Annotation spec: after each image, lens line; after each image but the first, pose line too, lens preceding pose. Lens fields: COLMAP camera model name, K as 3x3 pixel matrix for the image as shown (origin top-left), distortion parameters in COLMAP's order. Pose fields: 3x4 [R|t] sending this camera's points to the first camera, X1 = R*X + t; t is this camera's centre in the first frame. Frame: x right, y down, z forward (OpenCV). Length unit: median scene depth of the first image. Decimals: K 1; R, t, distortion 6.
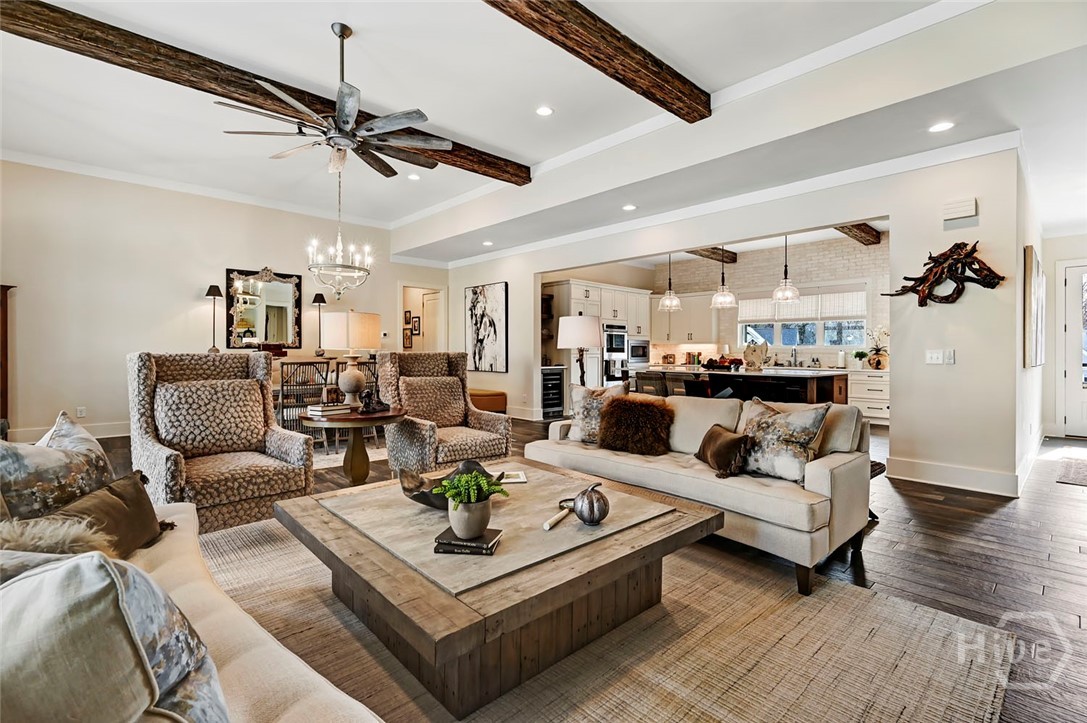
lens RADIAL K [[500.1, 0, 540.6], [0, 500.1, 356.9], [0, 0, 1]] dist [0.002369, 0.000255]
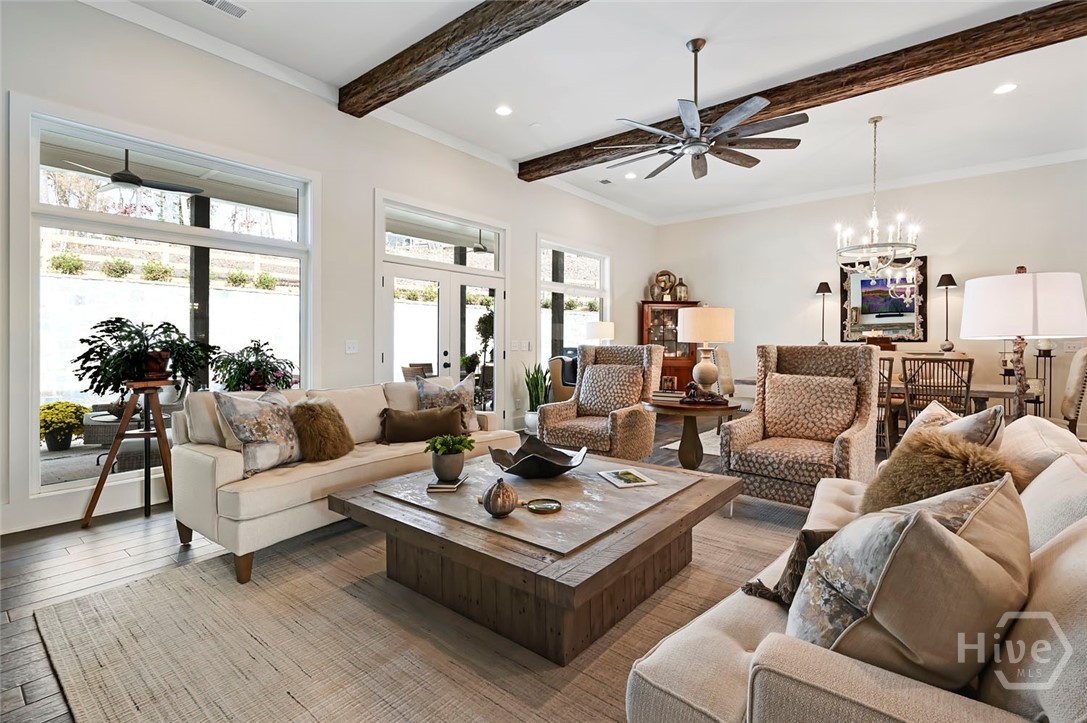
lens RADIAL K [[500.1, 0, 541.0], [0, 500.1, 351.4], [0, 0, 1]] dist [0.002369, 0.000255]
pose [[0.134088, 0.012791, -0.990887, 0.347315], [-0.013001, 0.999853, 0.011147, -0.001920], [0.990884, 0.011388, 0.134234, 0.300239]]
